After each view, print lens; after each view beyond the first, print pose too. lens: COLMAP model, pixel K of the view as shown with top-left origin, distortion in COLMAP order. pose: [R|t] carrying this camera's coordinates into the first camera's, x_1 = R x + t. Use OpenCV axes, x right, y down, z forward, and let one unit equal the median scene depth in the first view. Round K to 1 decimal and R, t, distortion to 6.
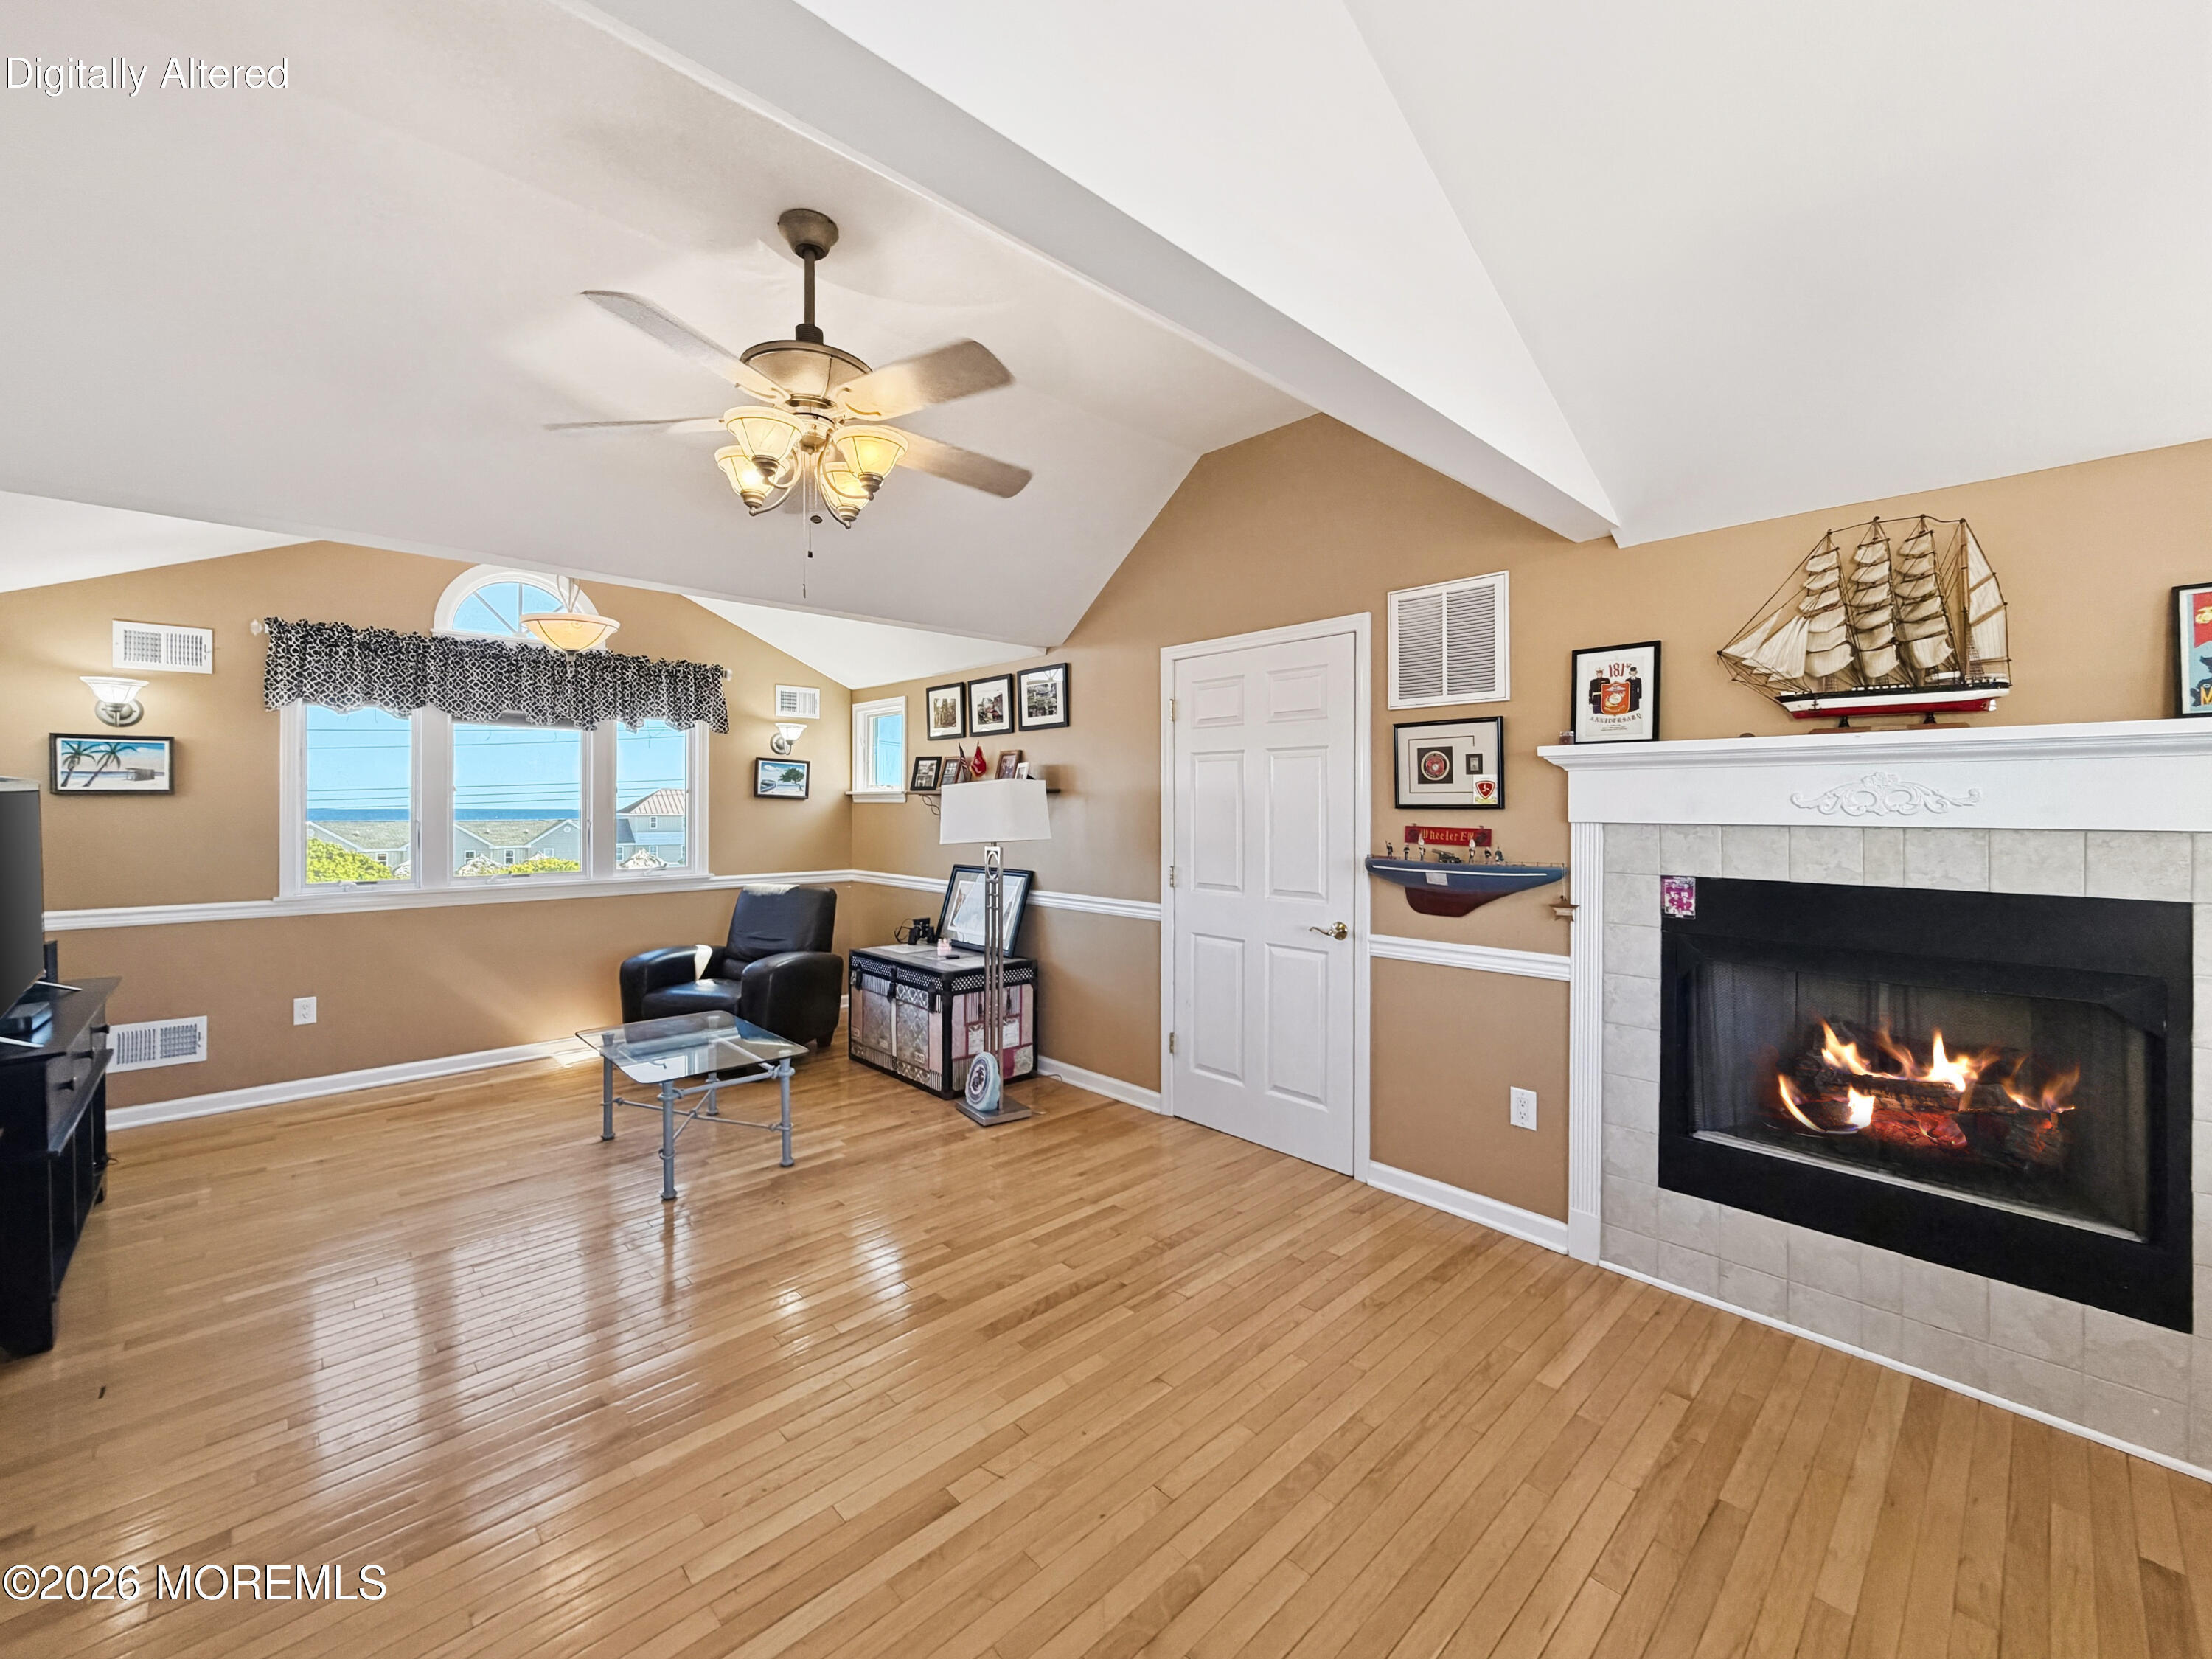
lens RADIAL K [[898.0, 0, 1112.8], [0, 898.0, 818.6], [0, 0, 1]] dist [-0.000160, 0.001990]
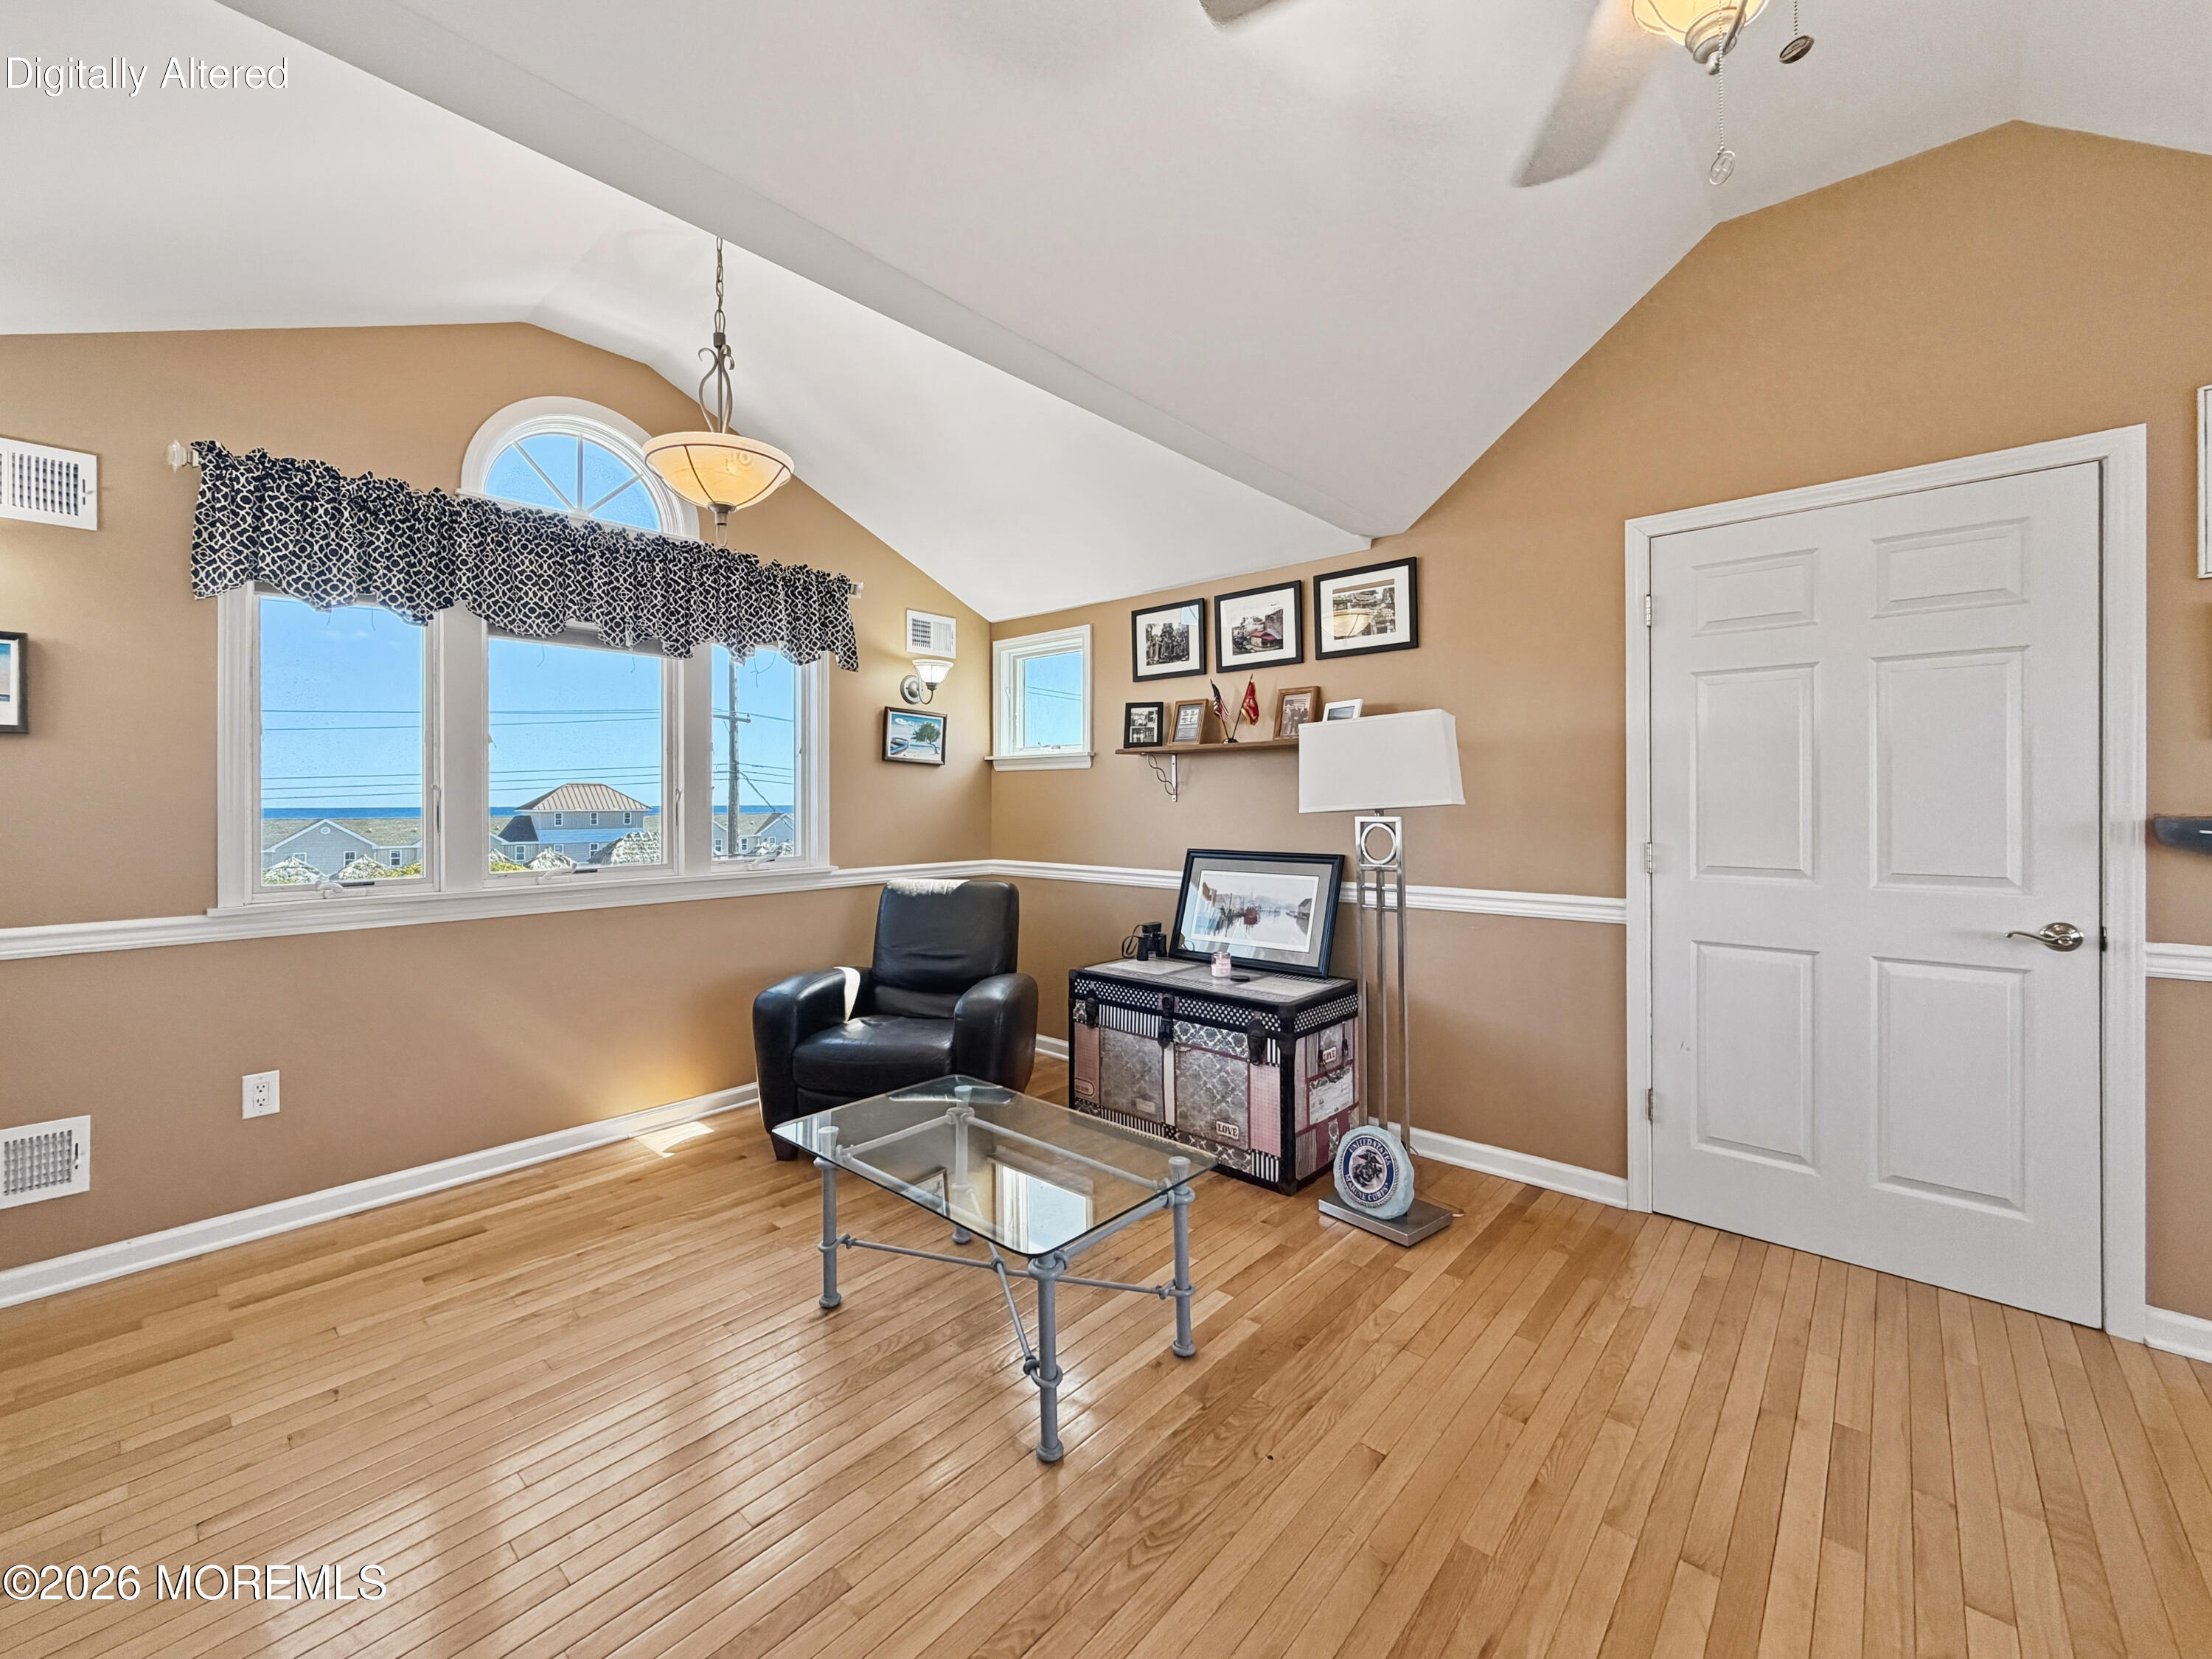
lens RADIAL K [[898.0, 0, 1102.8], [0, 898.0, 812.0], [0, 0, 1]] dist [-0.000160, 0.001990]
pose [[0.996471, -0.007534, 0.083599, -0.355352], [0.007636, 0.999970, -0.000893, 0.024416], [-0.083590, 0.001528, 0.996499, 0.321444]]
